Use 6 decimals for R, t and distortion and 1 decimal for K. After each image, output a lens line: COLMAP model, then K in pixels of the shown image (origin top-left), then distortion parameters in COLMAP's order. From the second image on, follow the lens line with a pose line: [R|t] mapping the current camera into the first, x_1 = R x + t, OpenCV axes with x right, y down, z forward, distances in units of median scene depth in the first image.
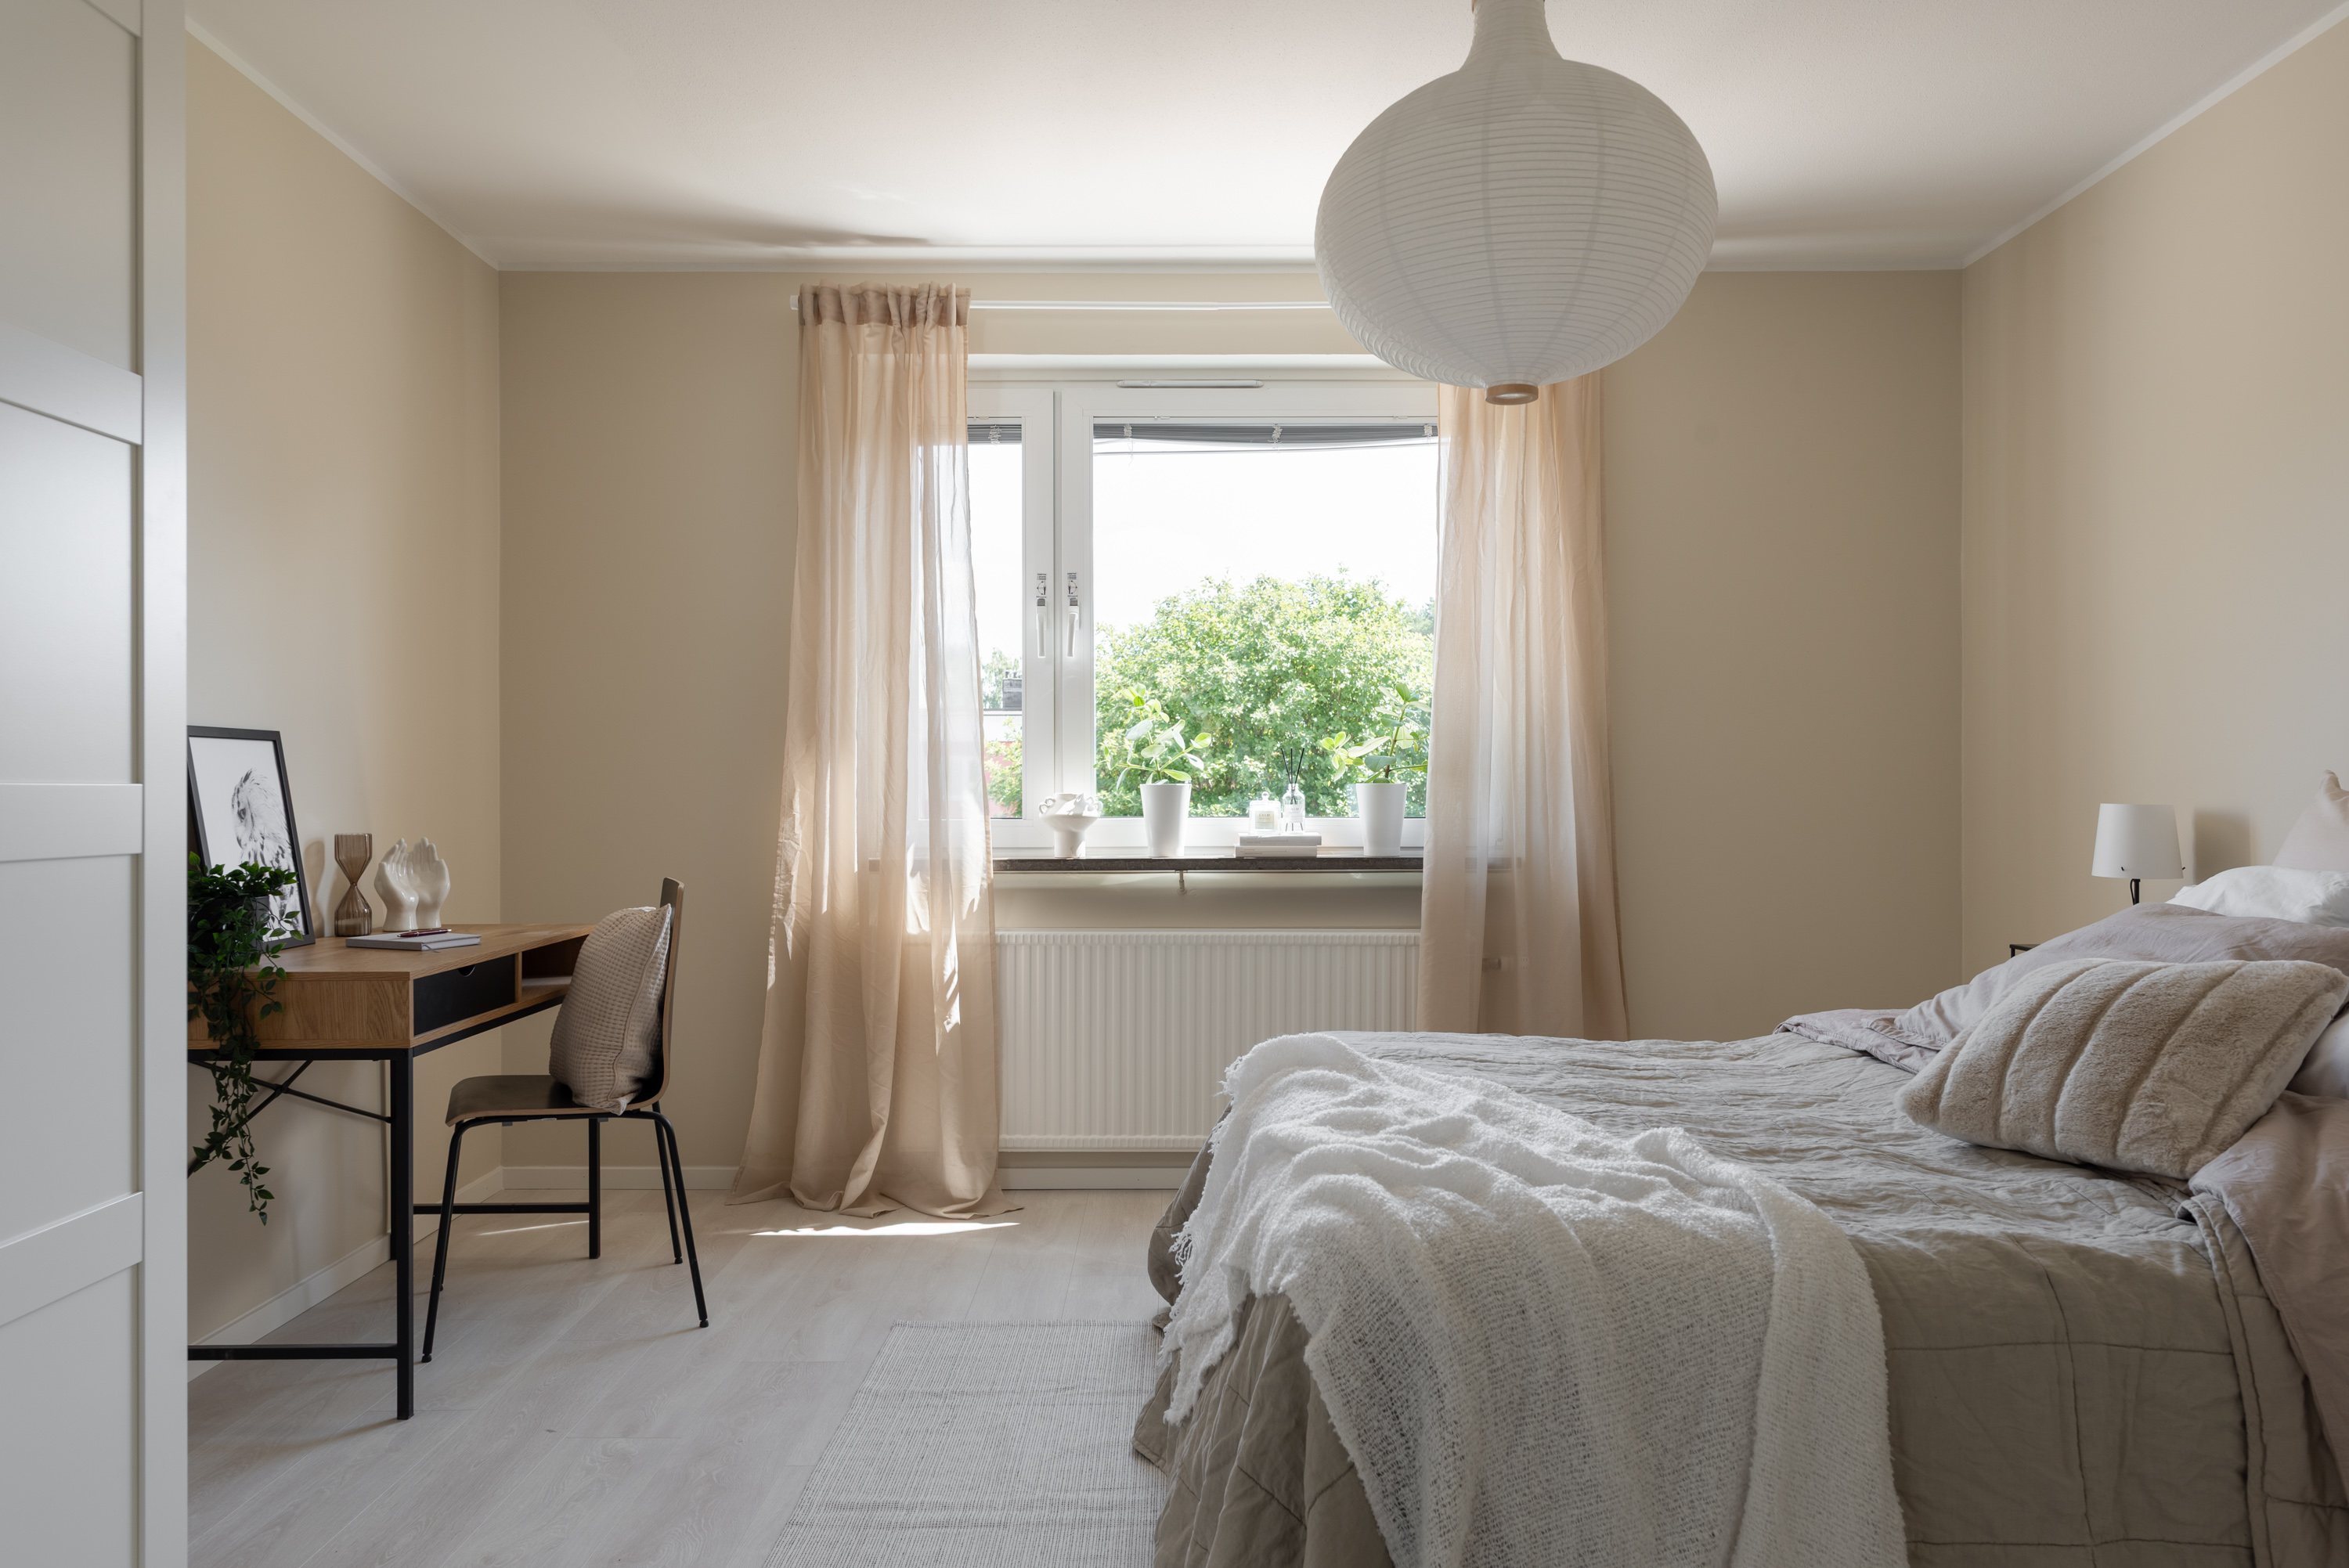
lens RADIAL K [[1605.7, 0, 1174.5], [0, 1605.7, 784.0], [0, 0, 1]] dist [-0.005110, -0.004539]
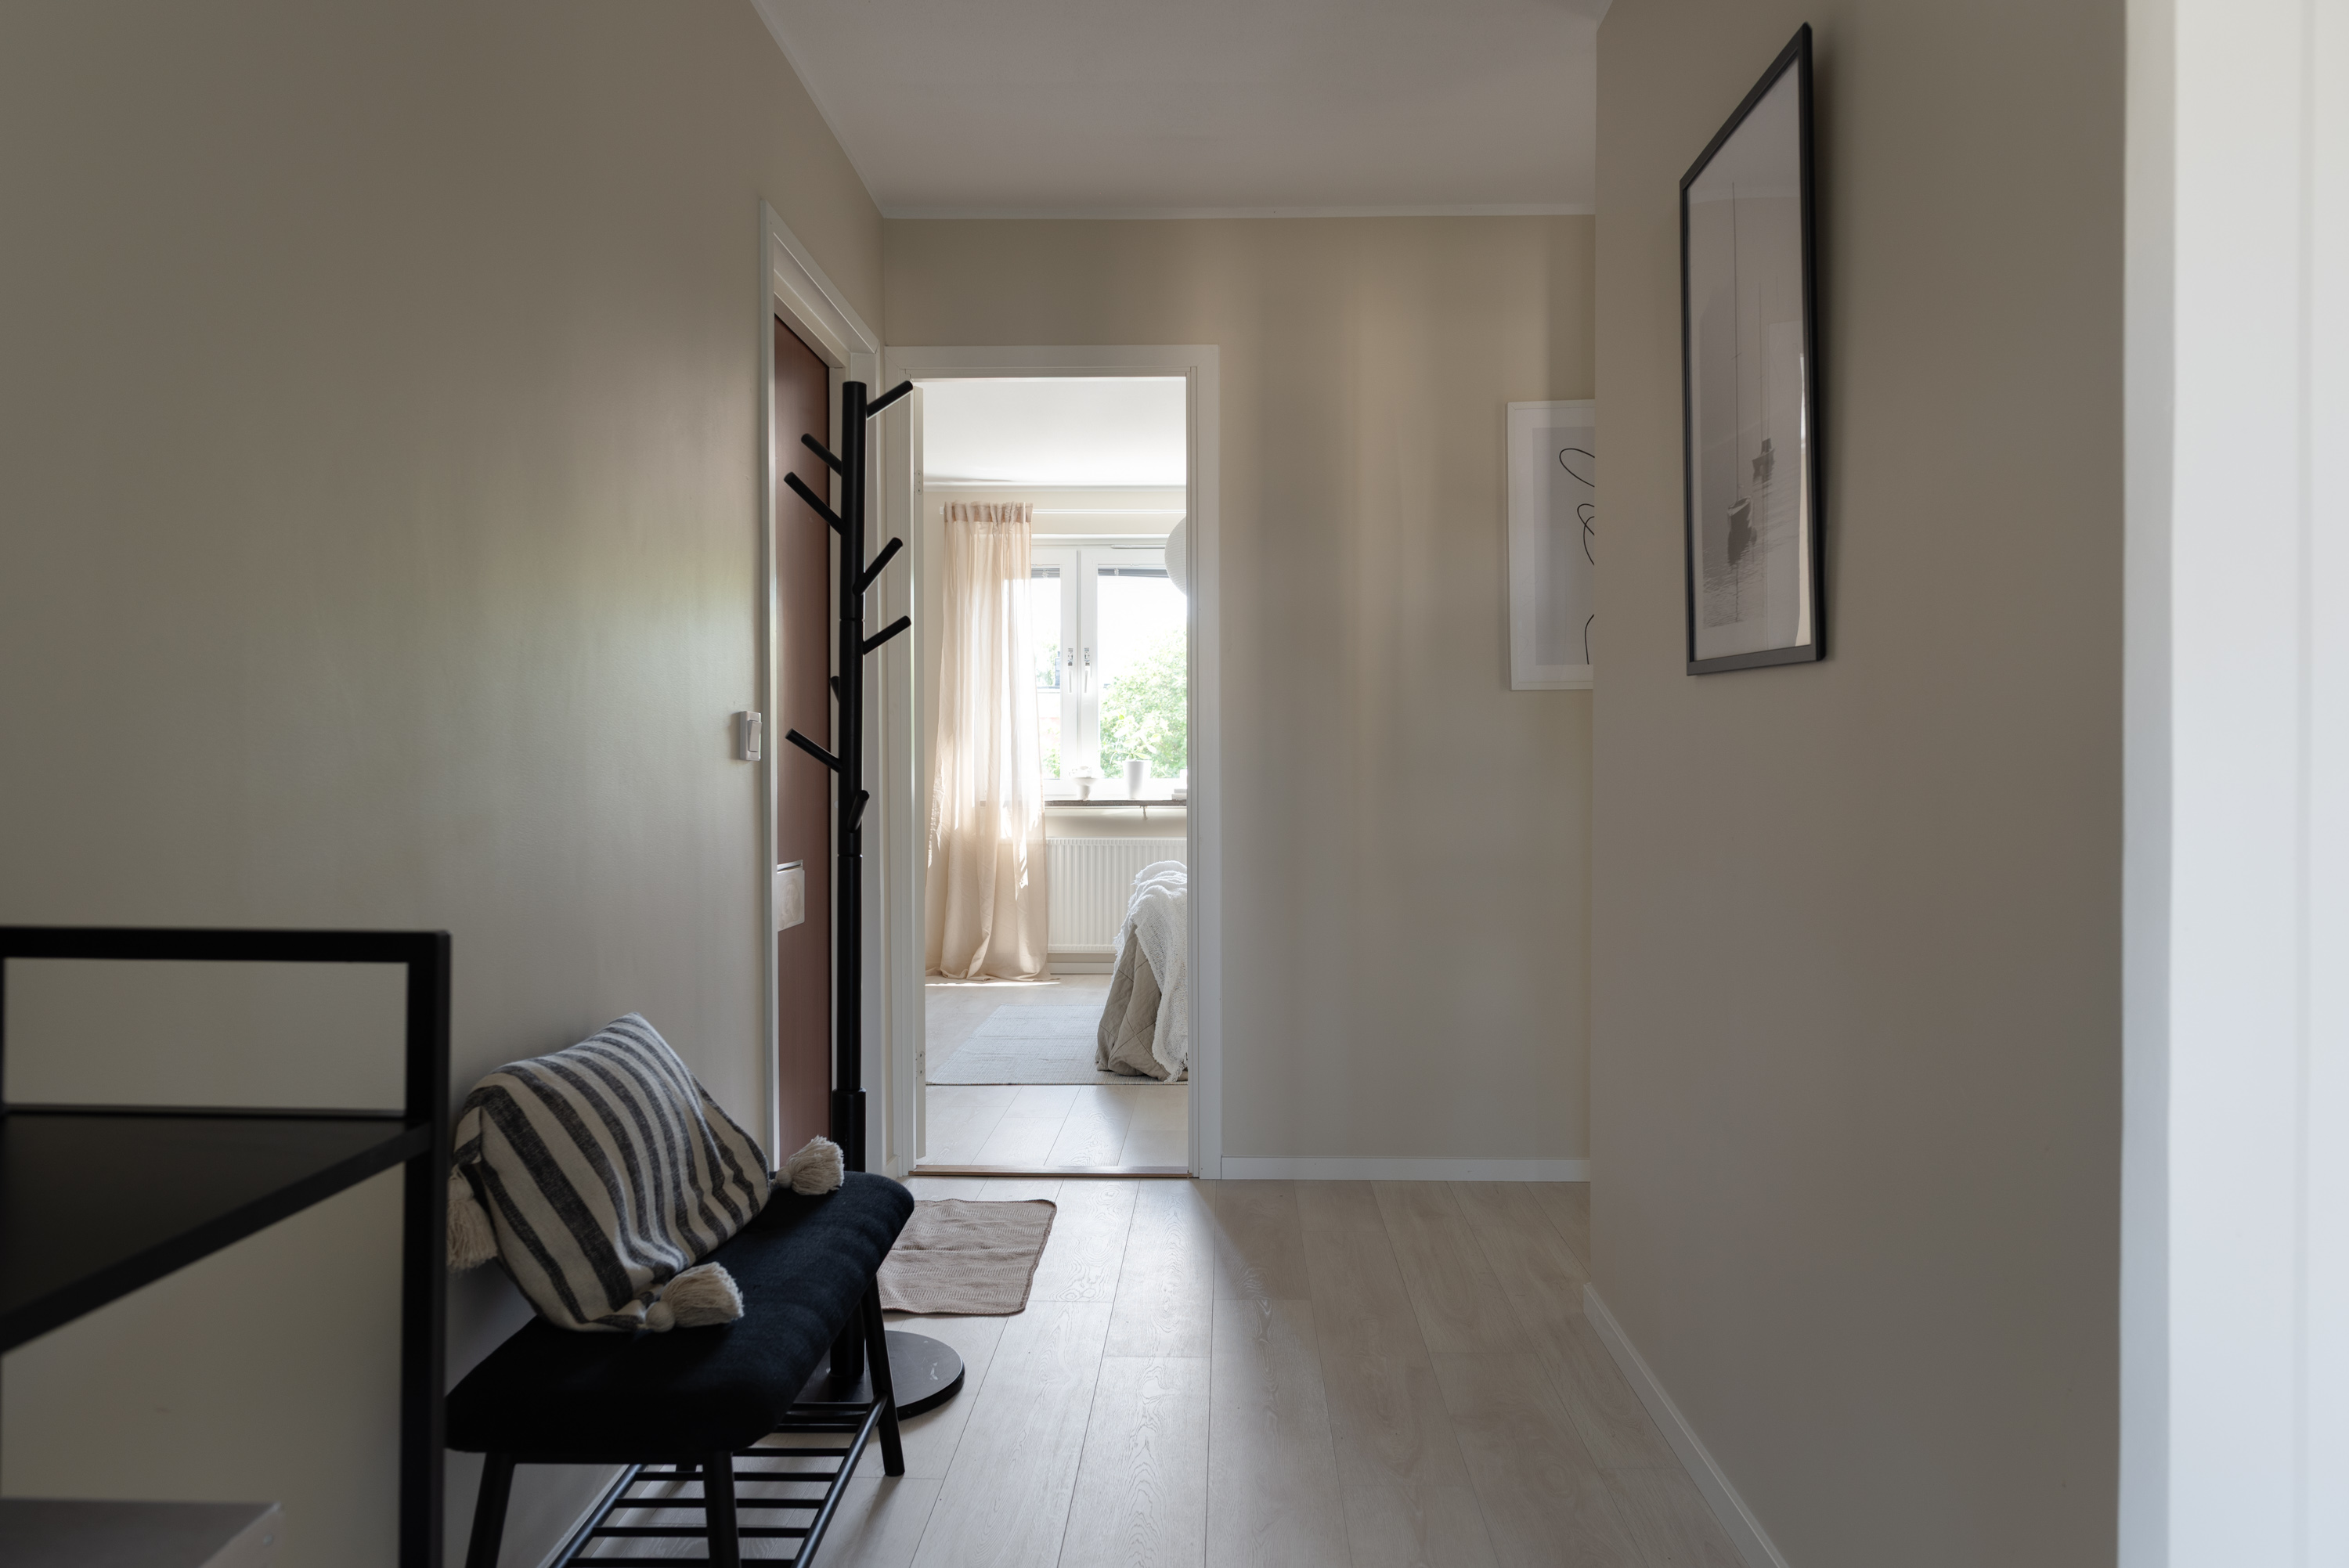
lens RADIAL K [[1605.7, 0, 1174.5], [0, 1605.7, 784.0], [0, 0, 1]] dist [-0.005110, -0.004539]
pose [[0.999441, 0.001923, -0.033384, 0.105632], [-0.001365, 0.999859, 0.016727, -0.004669], [0.033411, -0.016672, 0.999303, -0.909896]]
